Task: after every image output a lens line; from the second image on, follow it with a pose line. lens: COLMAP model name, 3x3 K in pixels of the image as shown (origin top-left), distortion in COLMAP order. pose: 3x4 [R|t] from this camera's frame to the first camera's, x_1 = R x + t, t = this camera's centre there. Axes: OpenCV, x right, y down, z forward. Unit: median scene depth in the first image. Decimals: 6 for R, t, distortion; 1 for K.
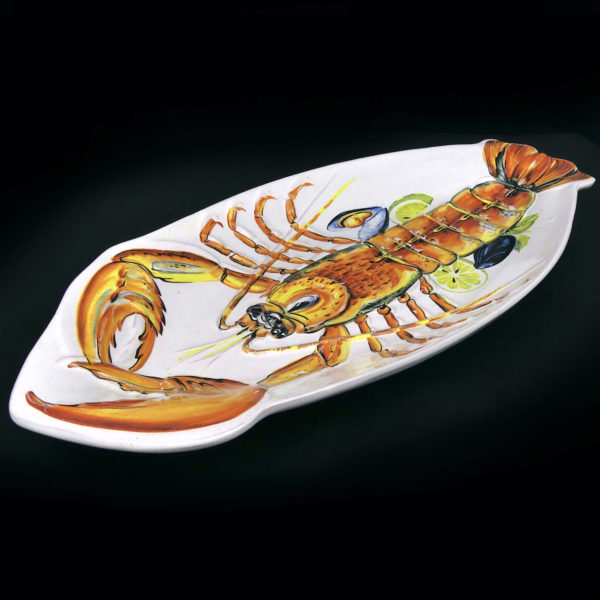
lens RADIAL K [[787.1, 0, 300.0], [0, 787.1, 300.0], [0, 0, 1]] dist [-0.011101, -0.006033]
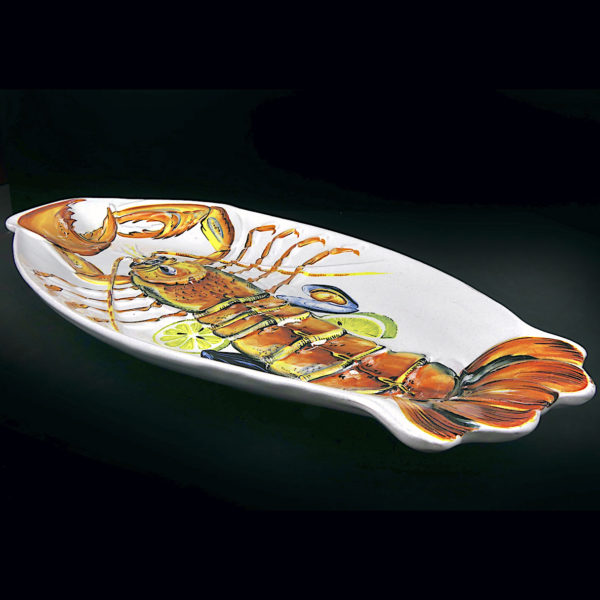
lens RADIAL K [[568.9, 0, 266.0], [0, 568.9, 300.5], [0, 0, 1]] dist [-0.000135, 0.002616]
pose [[-0.150459, 0.305767, -0.940143, 0.725675], [-0.540173, 0.771037, 0.337216, -0.298024], [0.827995, 0.558577, 0.049158, 1.019314]]
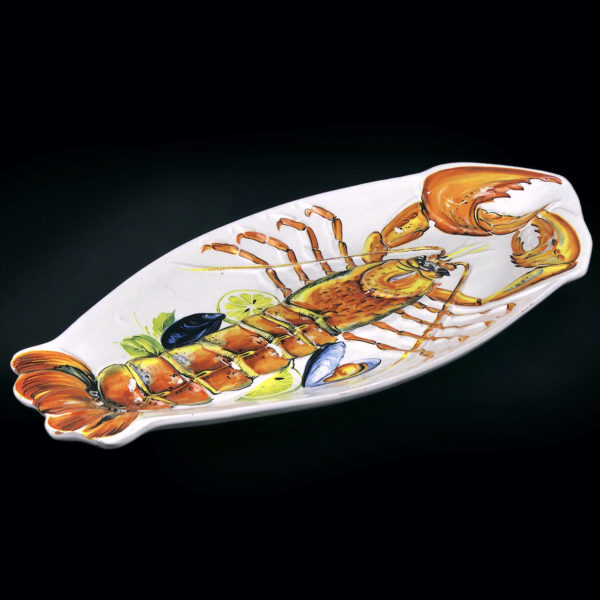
lens RADIAL K [[931.0, 0, 300.0], [0, 931.0, 300.0], [0, 0, 1]] dist [-0.004591, -0.013755]
pose [[-0.994808, -0.101155, -0.011154, 0.150193], [-0.051929, 0.410299, 0.910472, -1.108119], [-0.087522, 0.906324, -0.413421, 1.477954]]
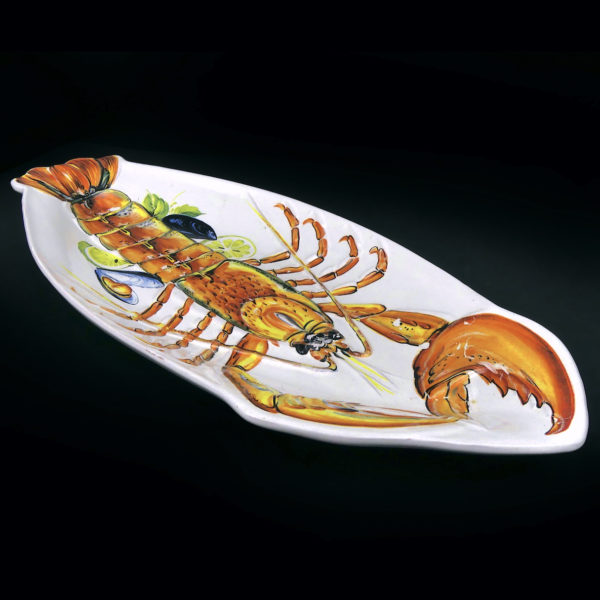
lens RADIAL K [[733.2, 0, 300.0], [0, 733.2, 300.0], [0, 0, 1]] dist [-0.013537, 0.001410]
pose [[-0.000758, -0.553607, 0.832778, -0.711000], [0.529866, 0.706041, 0.469839, -0.417027], [-0.848081, 0.441616, 0.292802, 0.644346]]
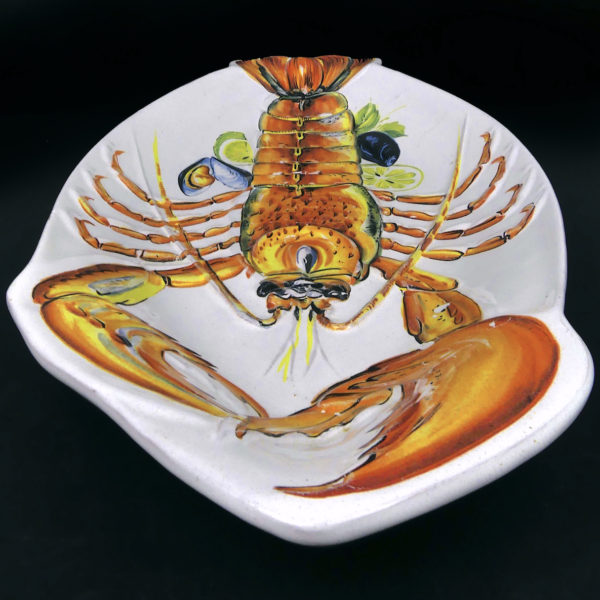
lens RADIAL K [[894.7, 0, 300.0], [0, 894.7, 300.0], [0, 0, 1]] dist [-0.006404, -0.007196]
pose [[0.702788, -0.382246, 0.599981, -0.428820], [0.447694, 0.893075, 0.044568, -0.000408], [-0.552865, 0.237286, 0.798772, 0.379436]]
